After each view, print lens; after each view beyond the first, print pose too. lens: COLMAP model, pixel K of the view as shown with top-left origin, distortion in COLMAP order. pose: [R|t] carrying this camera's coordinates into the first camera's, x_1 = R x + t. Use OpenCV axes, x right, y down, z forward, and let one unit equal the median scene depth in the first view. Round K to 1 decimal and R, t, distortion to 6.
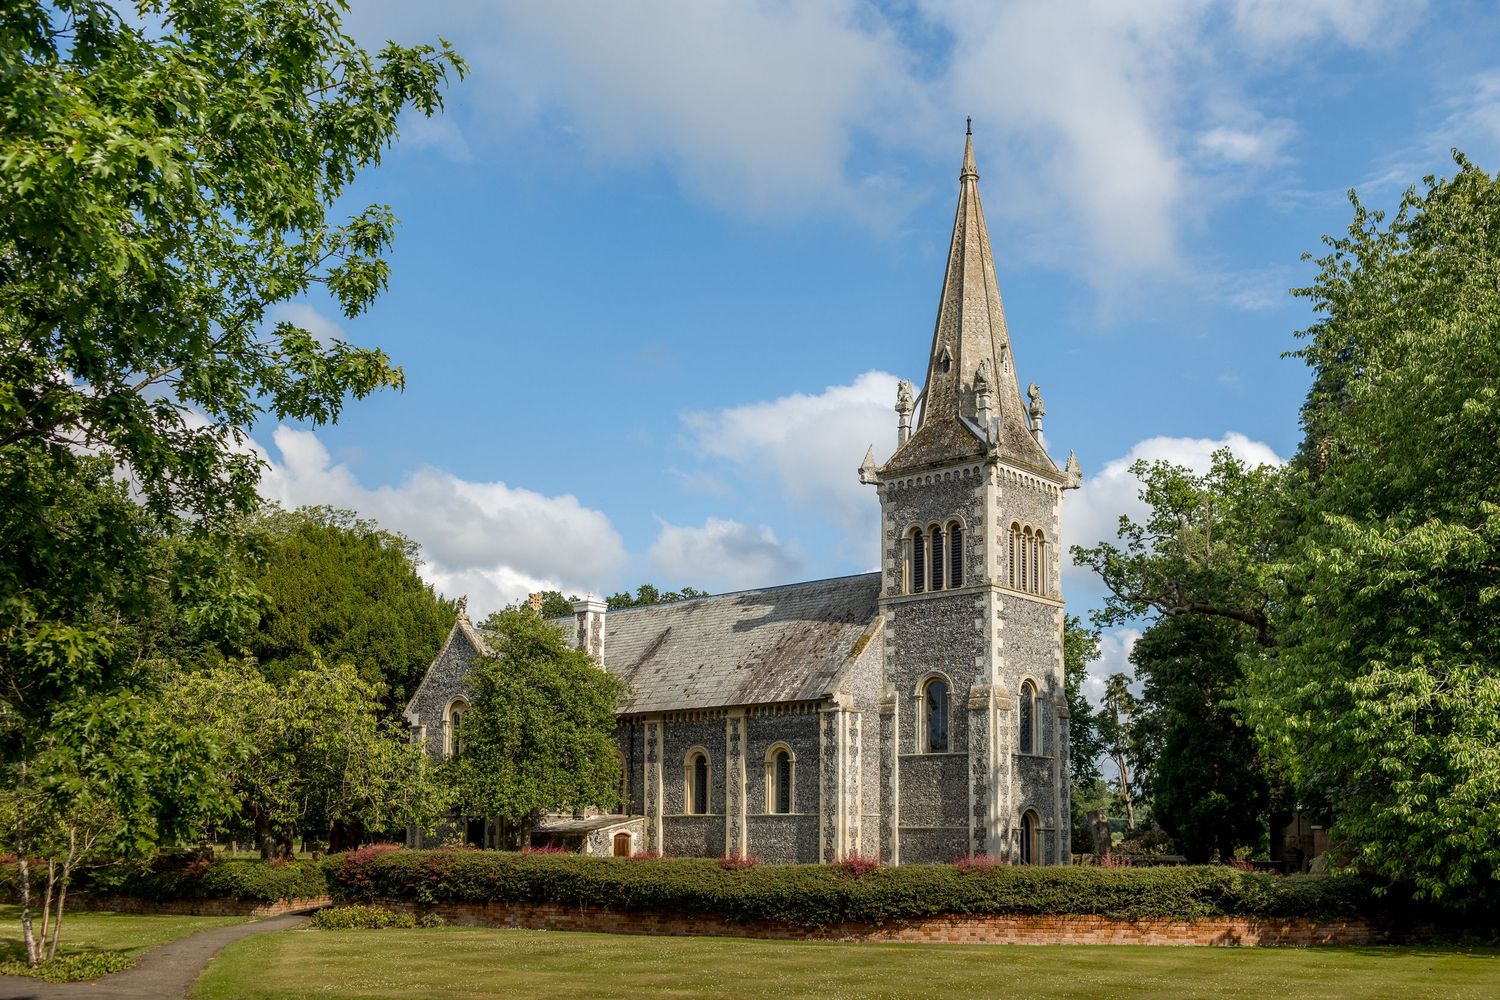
lens RADIAL K [[1510.1, 0, 755.0], [0, 1510.1, 505.5], [0, 0, 1]] dist [0.011493, 0.000000]
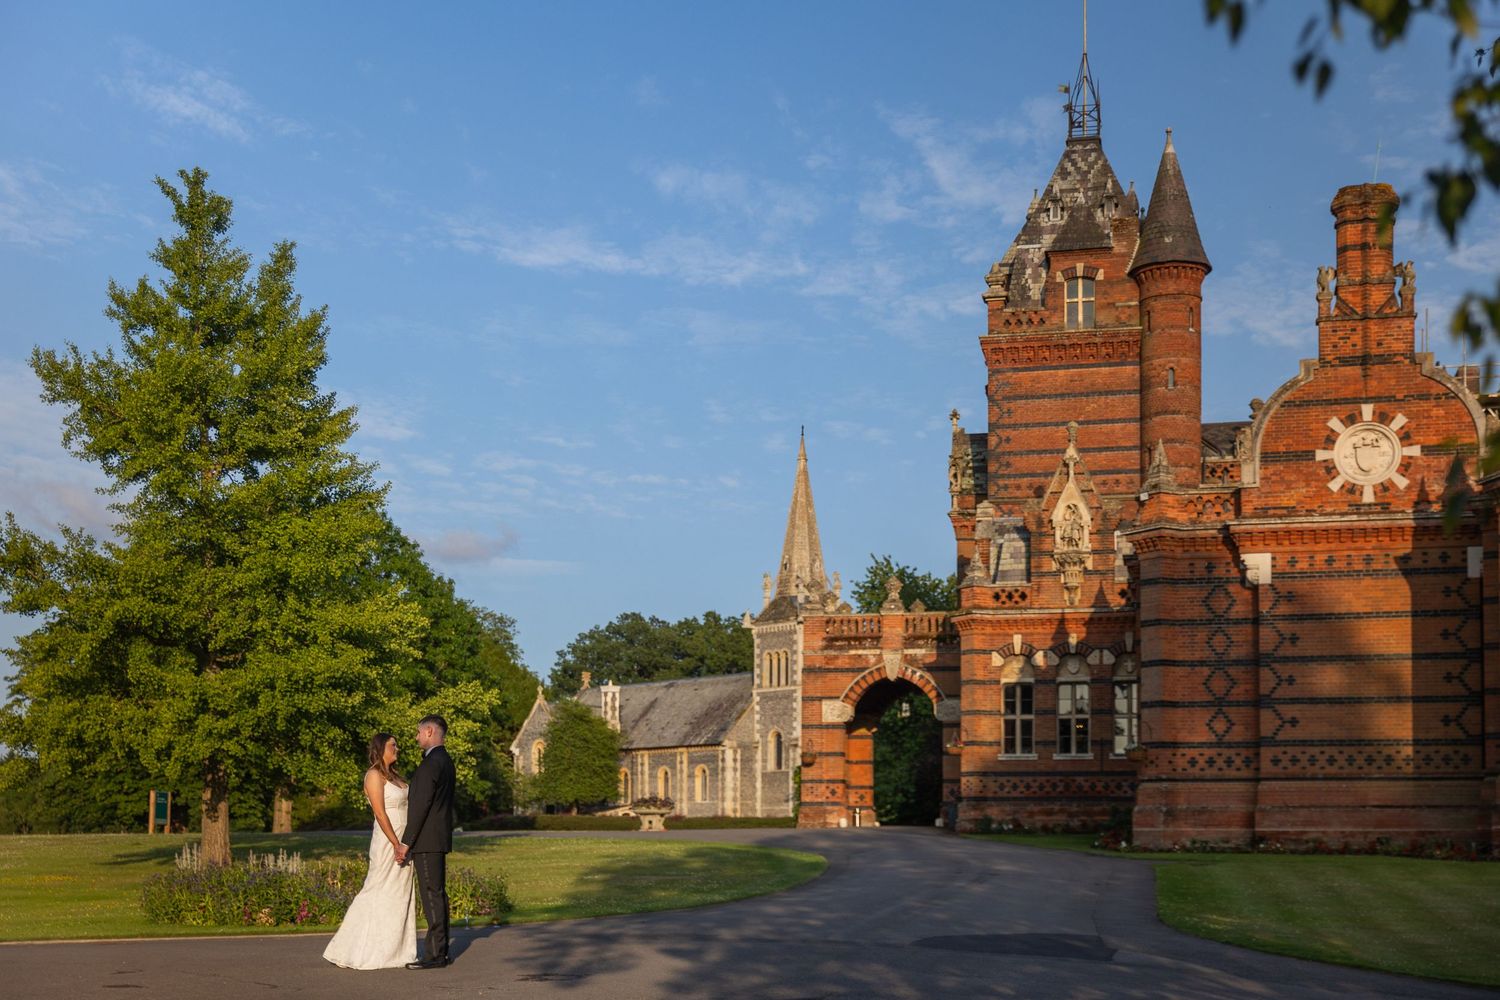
lens RADIAL K [[1934.6, 0, 747.9], [0, 1934.6, 497.1], [0, 0, 1]] dist [0.015626, 0.000000]
pose [[0.994858, -0.024599, -0.098251, 0.320654], [0.028302, 0.998934, 0.036480, -0.269785], [0.097249, -0.039073, 0.994493, -1.422479]]
